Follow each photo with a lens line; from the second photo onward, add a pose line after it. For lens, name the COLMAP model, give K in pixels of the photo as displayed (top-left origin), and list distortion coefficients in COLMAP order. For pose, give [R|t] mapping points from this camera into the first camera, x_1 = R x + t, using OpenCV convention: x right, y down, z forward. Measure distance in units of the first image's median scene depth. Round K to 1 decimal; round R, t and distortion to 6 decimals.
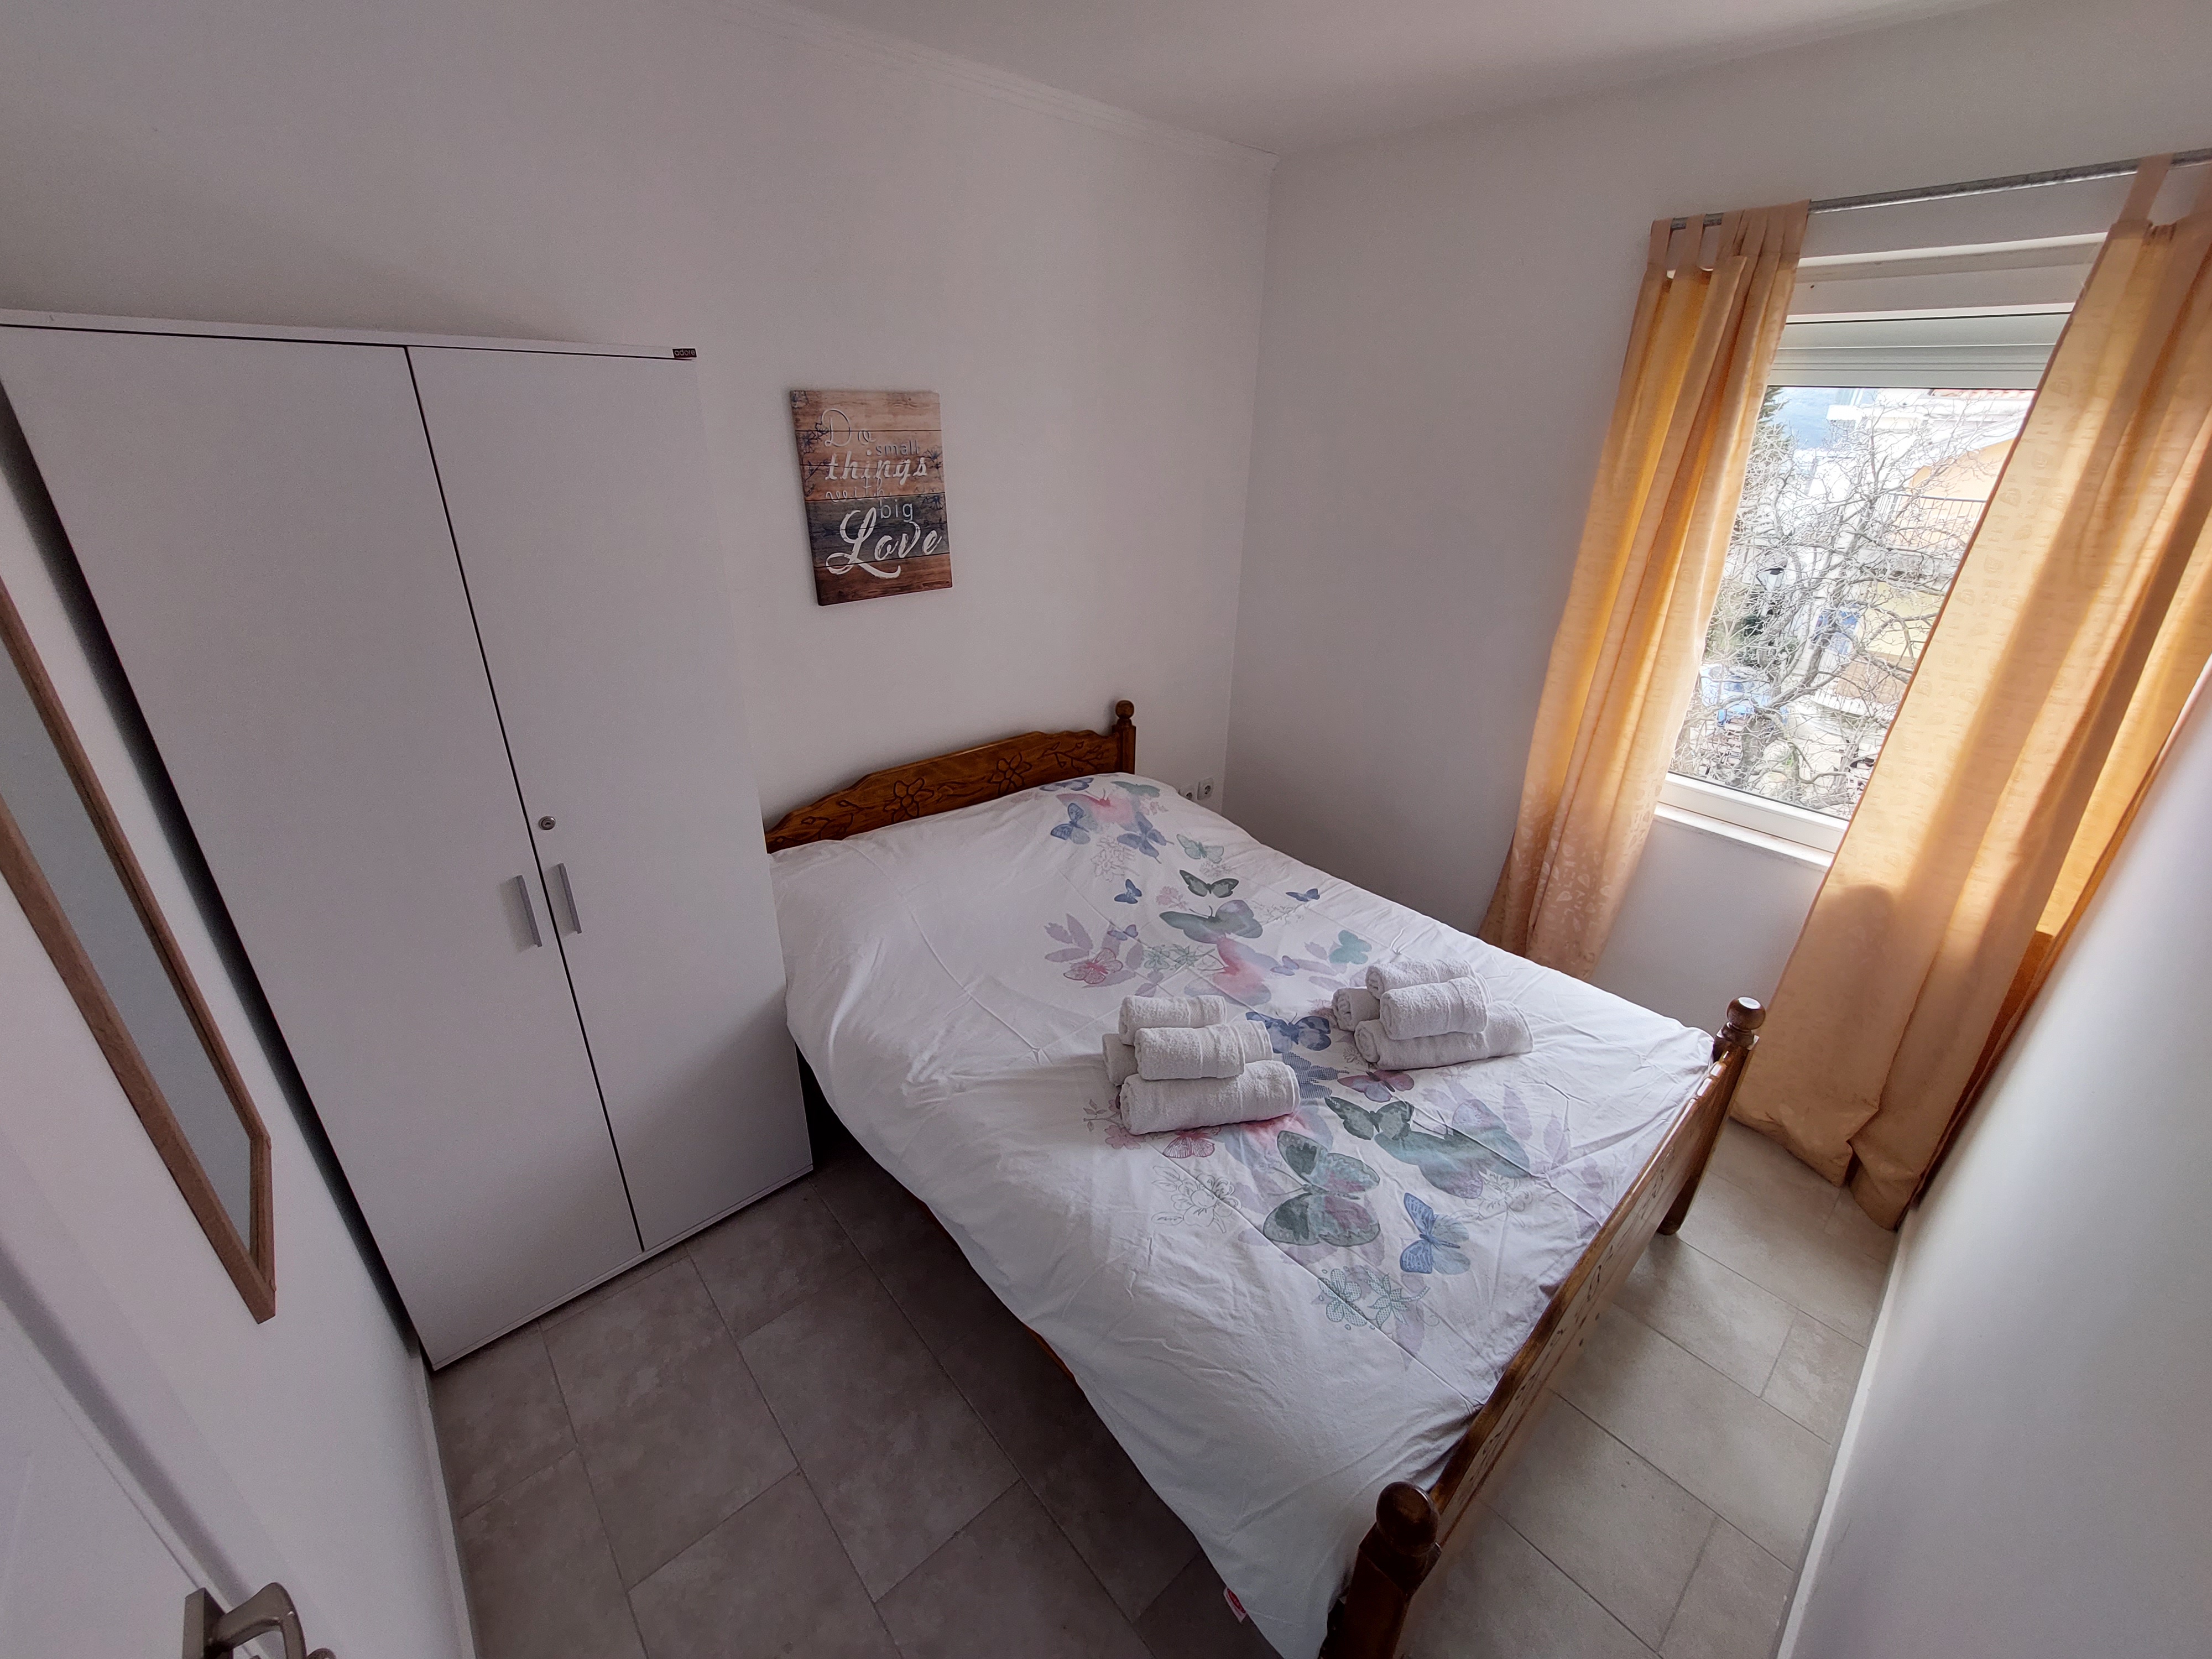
lens RADIAL K [[878.7, 0, 1099.2], [0, 878.7, 821.7], [0, 0, 1]] dist [-0.017415, 0.000767]
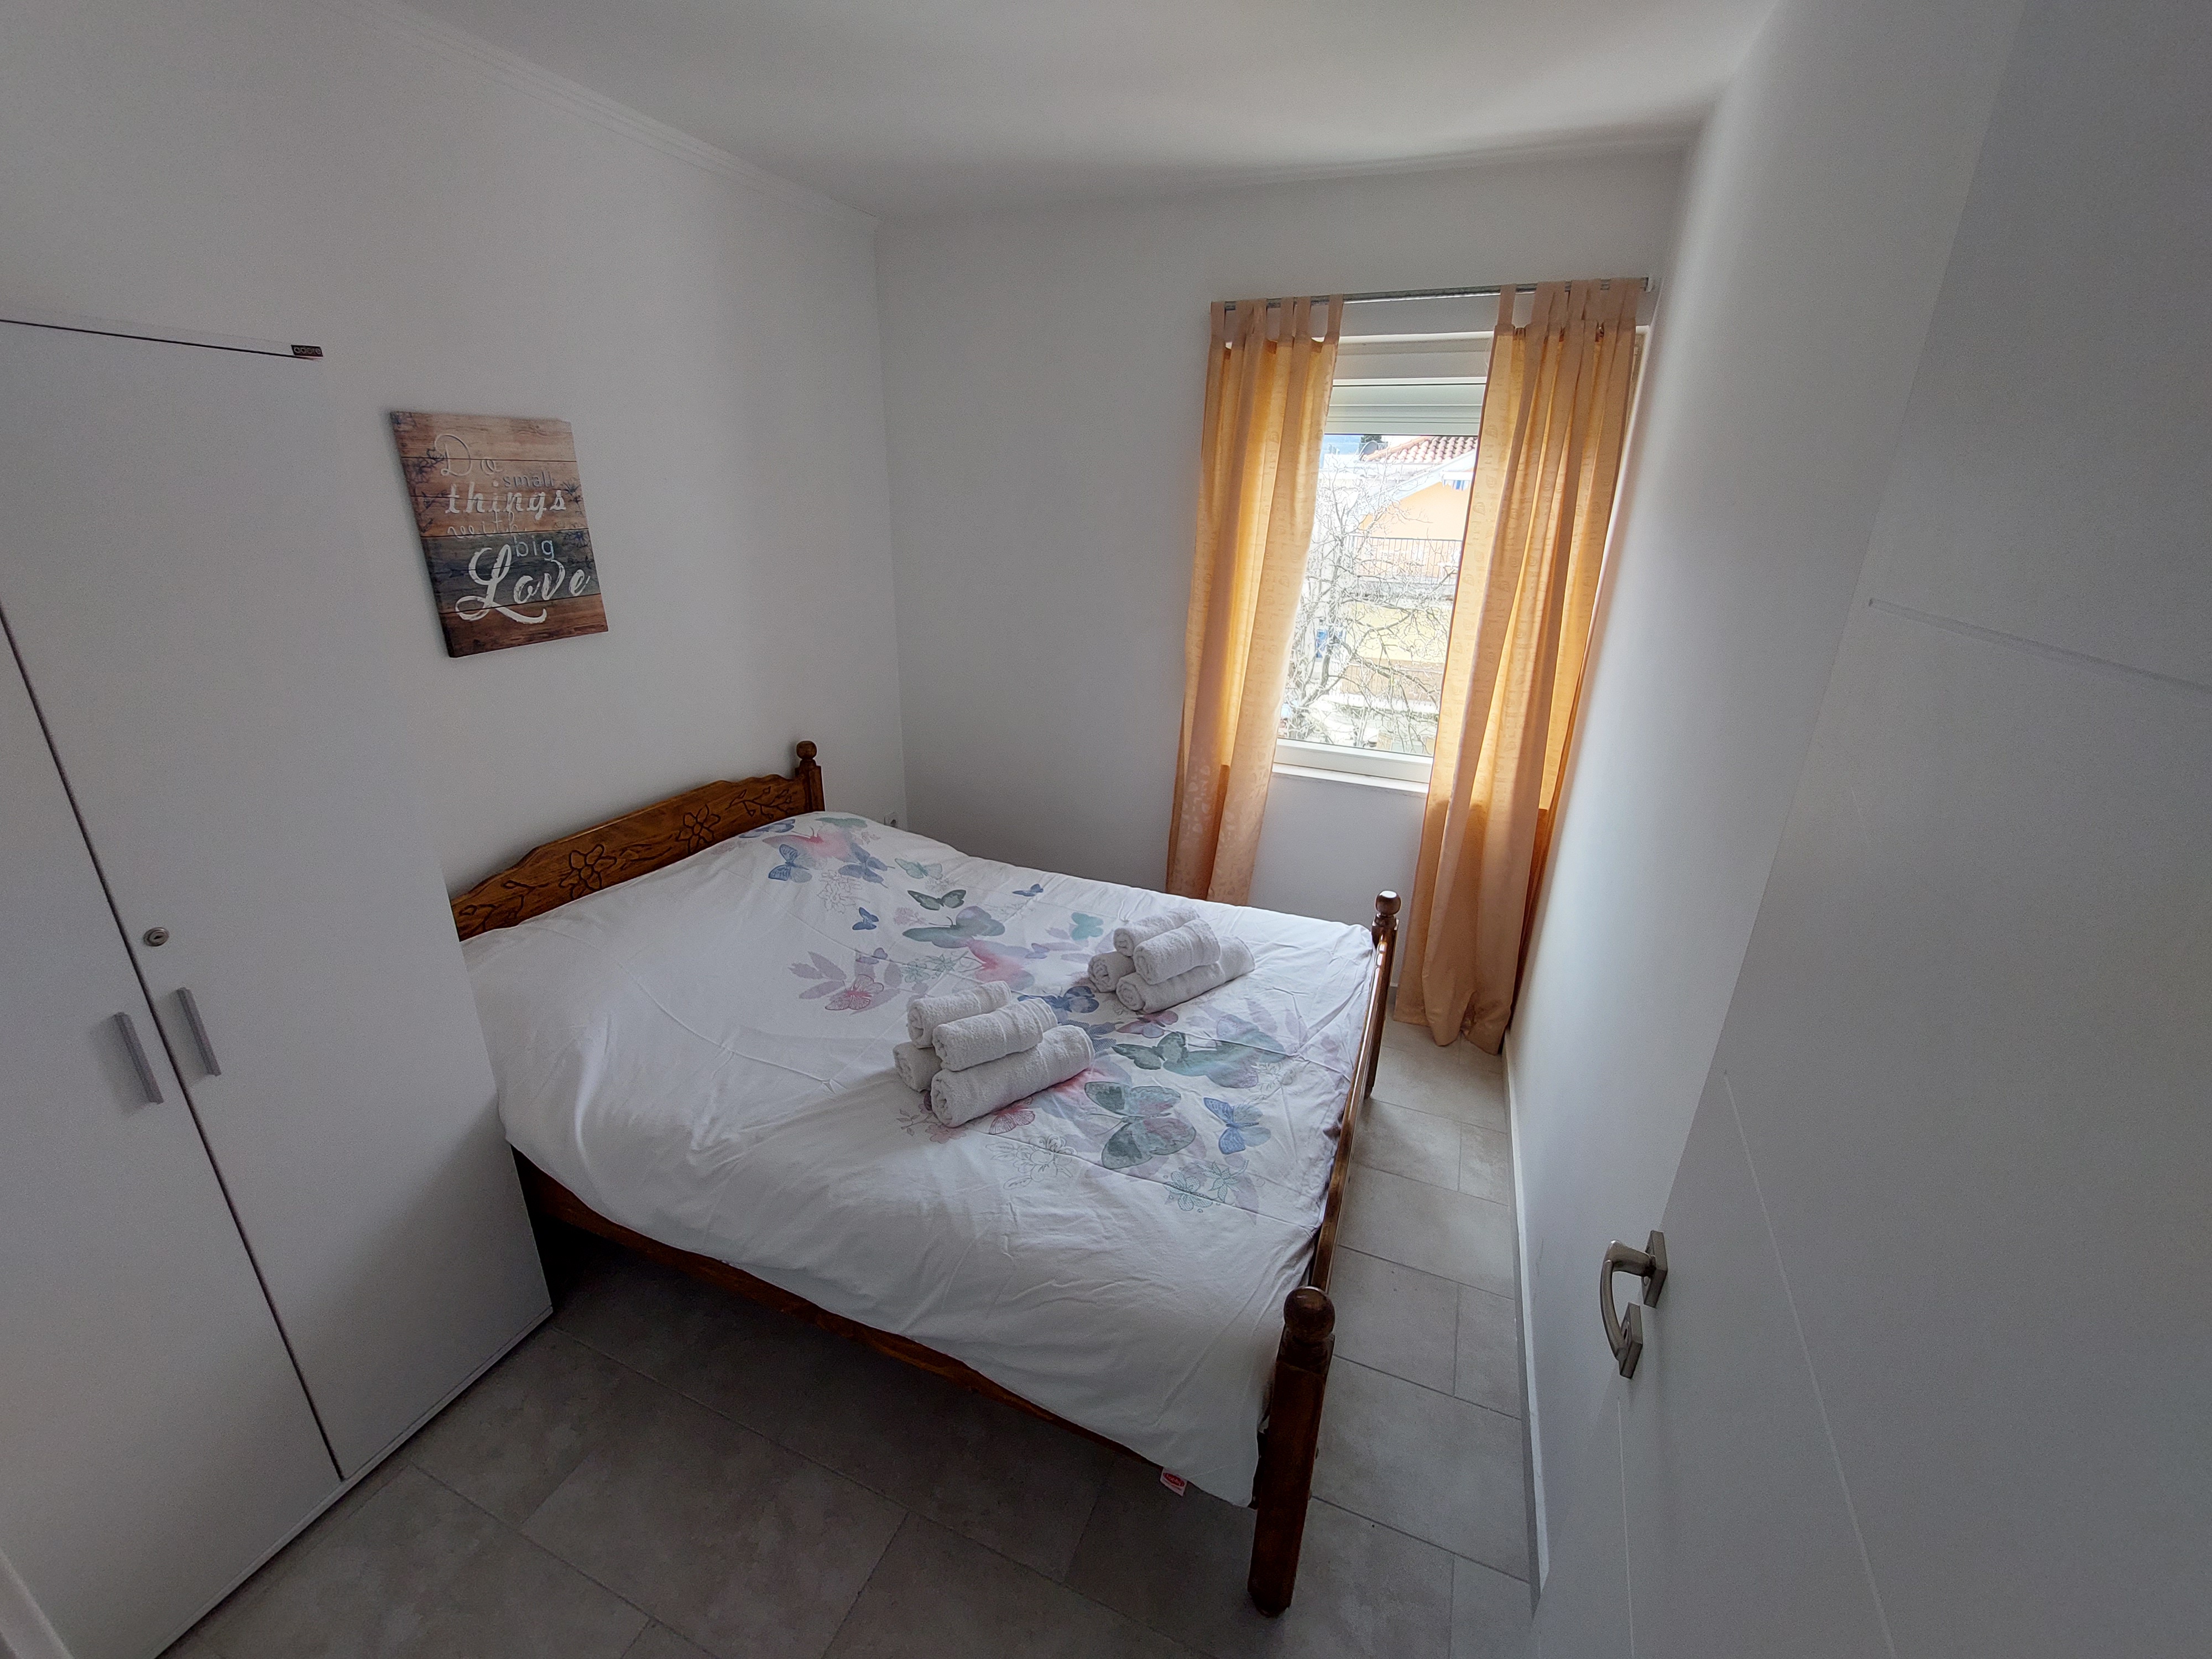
lens RADIAL K [[878.7, 0, 1111.5], [0, 878.7, 818.5], [0, 0, 1]] dist [-0.017415, 0.000767]
pose [[0.897359, -0.151397, 0.414519, -0.141848], [0.176386, 0.984065, -0.022429, 0.051339], [-0.404518, 0.093243, 0.909764, -0.029345]]
